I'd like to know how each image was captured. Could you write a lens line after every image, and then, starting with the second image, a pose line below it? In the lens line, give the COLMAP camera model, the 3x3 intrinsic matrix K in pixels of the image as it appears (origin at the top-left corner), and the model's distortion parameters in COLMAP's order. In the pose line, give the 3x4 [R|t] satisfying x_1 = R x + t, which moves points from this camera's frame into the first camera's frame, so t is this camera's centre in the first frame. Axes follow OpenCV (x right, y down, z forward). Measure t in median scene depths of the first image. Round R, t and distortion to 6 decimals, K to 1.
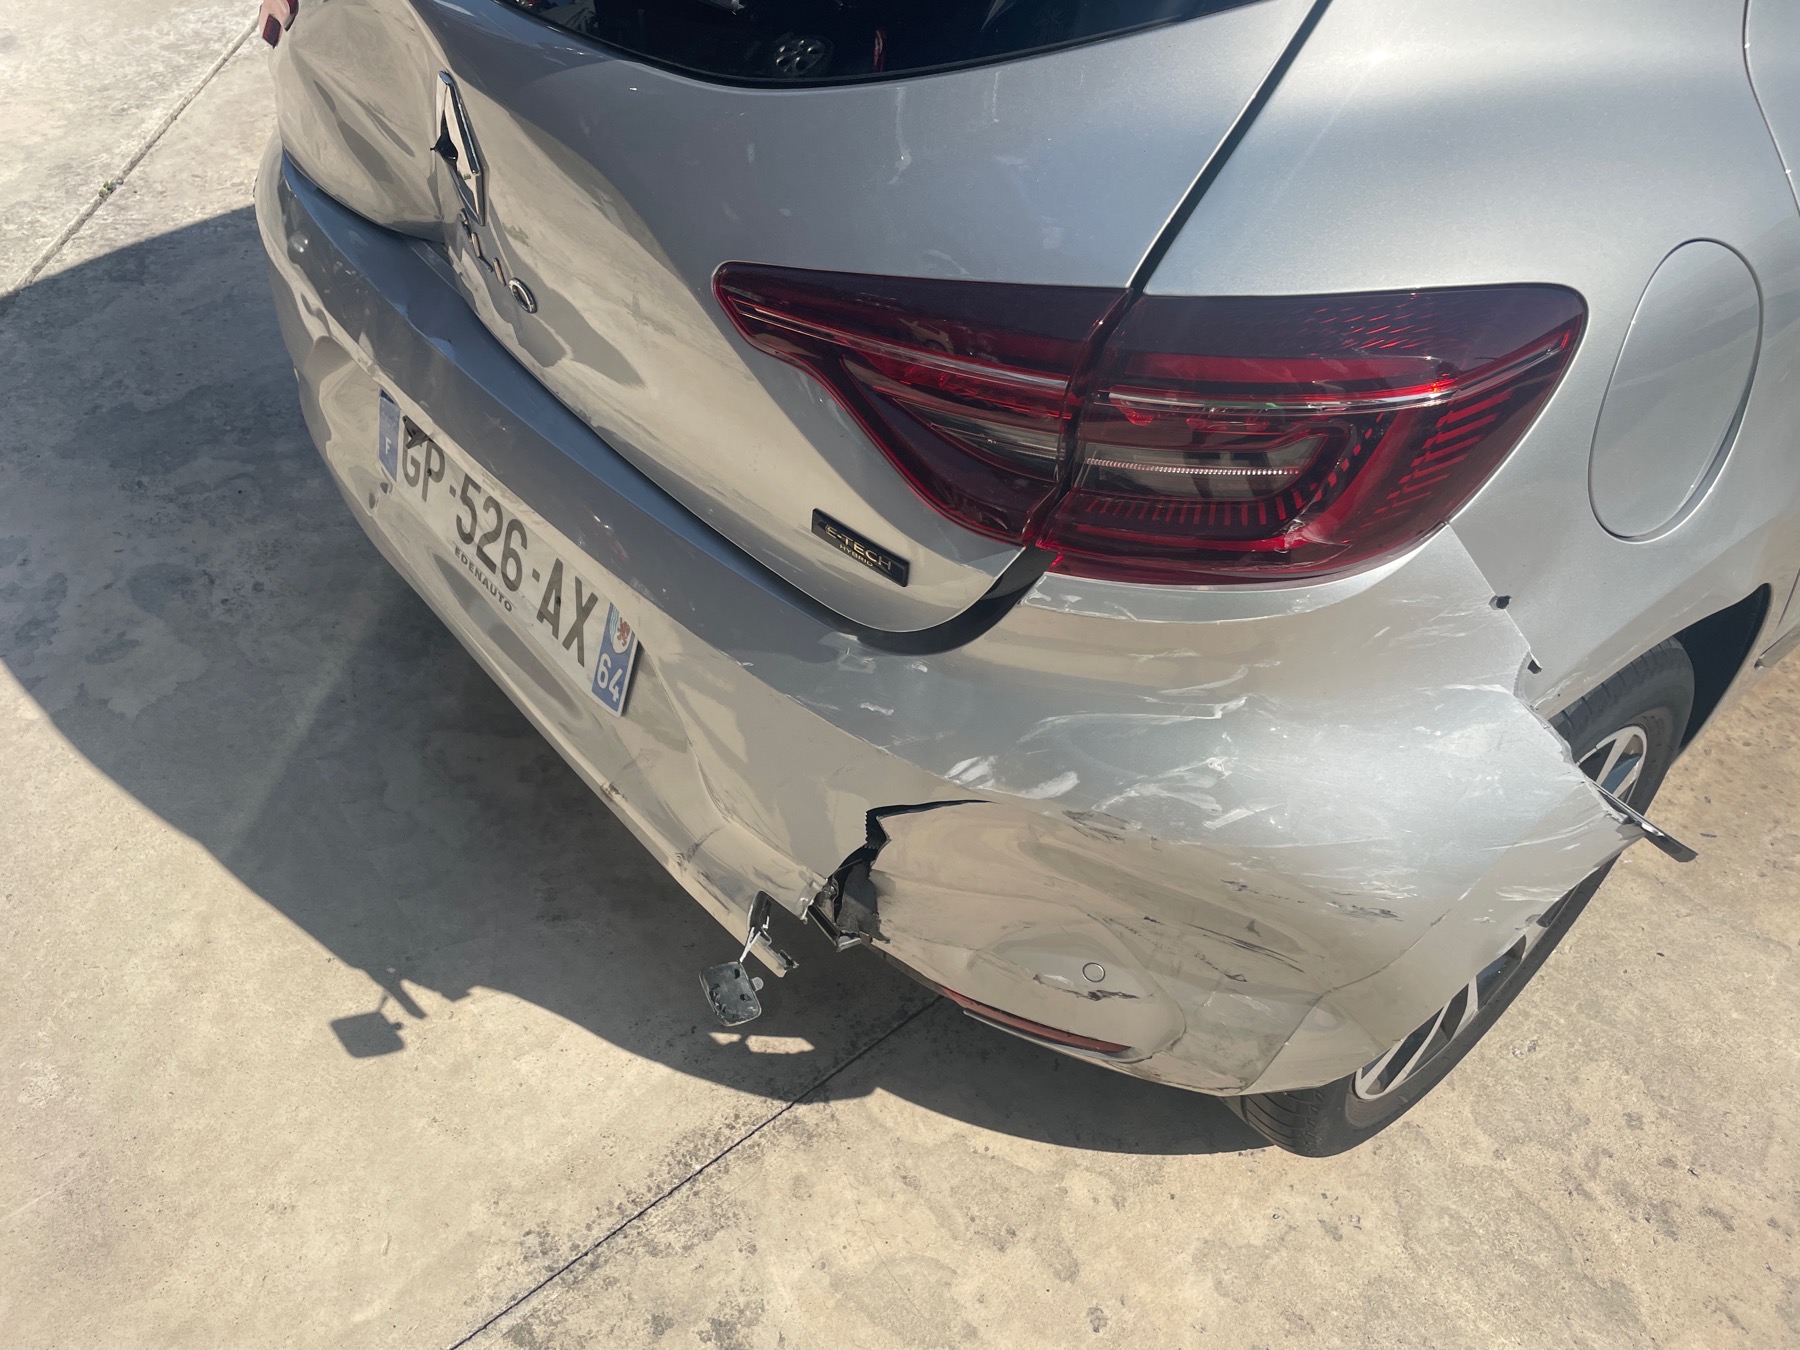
lens RADIAL K [[1363.1, 0, 881.8], [0, 1363.1, 674.9], [0, 0, 1]] dist [0.079001, -0.101802]
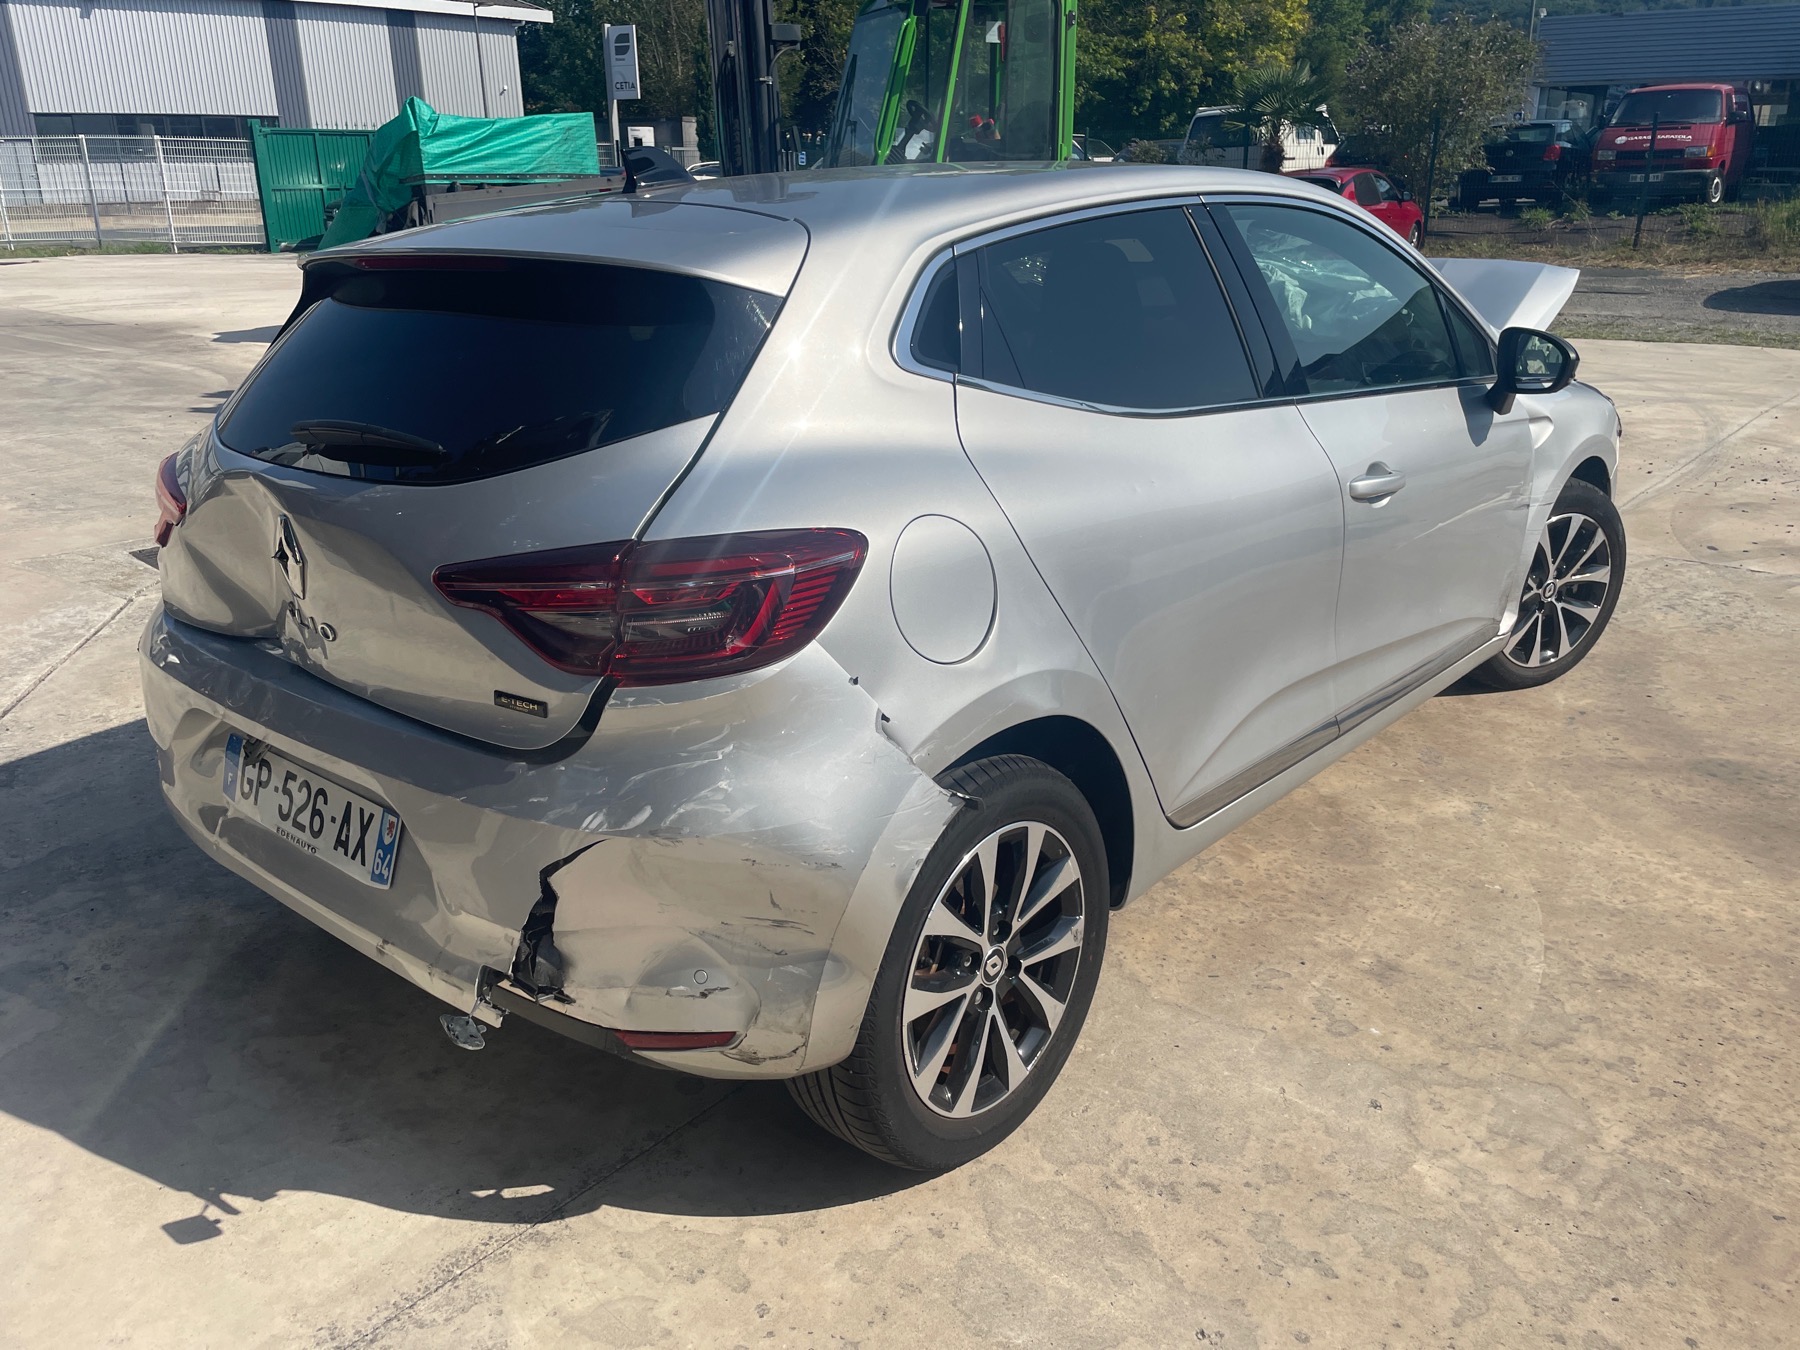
lens RADIAL K [[1363.1, 0, 881.8], [0, 1363.1, 674.9], [0, 0, 1]] dist [0.079001, -0.101802]
pose [[0.986596, -0.093379, 0.133823, 0.137378], [0.138463, 0.913010, -0.383721, 0.401241], [-0.086350, 0.397107, 0.913701, -0.442003]]
